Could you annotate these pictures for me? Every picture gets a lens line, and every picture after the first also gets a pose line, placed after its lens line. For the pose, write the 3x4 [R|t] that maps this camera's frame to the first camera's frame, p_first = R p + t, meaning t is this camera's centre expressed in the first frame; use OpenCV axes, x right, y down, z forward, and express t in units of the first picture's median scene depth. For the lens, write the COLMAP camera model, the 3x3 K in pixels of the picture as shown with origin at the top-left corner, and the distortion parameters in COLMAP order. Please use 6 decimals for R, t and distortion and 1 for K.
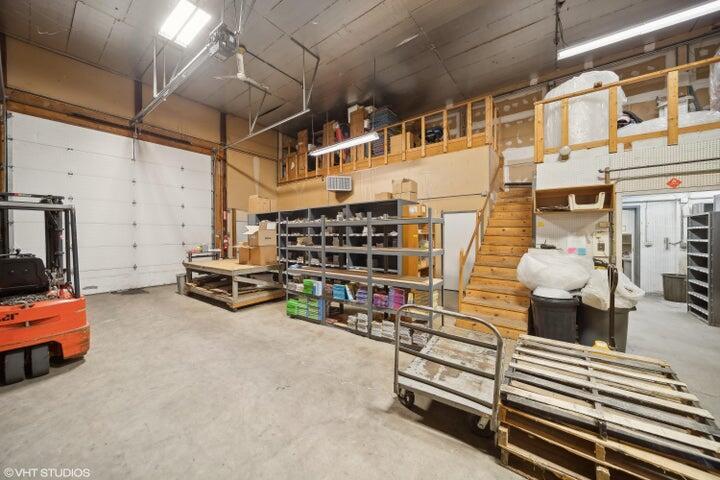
lens RADIAL K [[260.9, 0, 361.4], [0, 260.9, 236.5], [0, 0, 1]] dist [-0.003051, 0.000067]
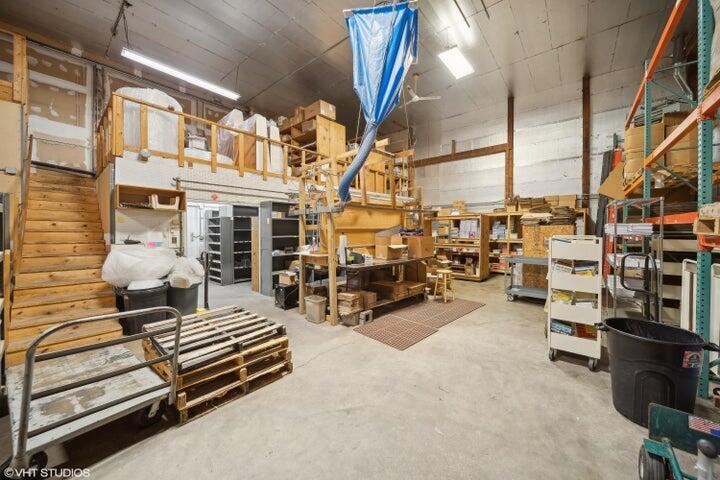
lens RADIAL K [[260.9, 0, 362.2], [0, 260.9, 234.6], [0, 0, 1]] dist [-0.003051, 0.000067]
pose [[0.023726, -0.012911, 0.999635, -0.300883], [0.006151, 0.999900, 0.012768, 0.003061], [-0.999700, 0.005846, 0.023803, 0.074606]]
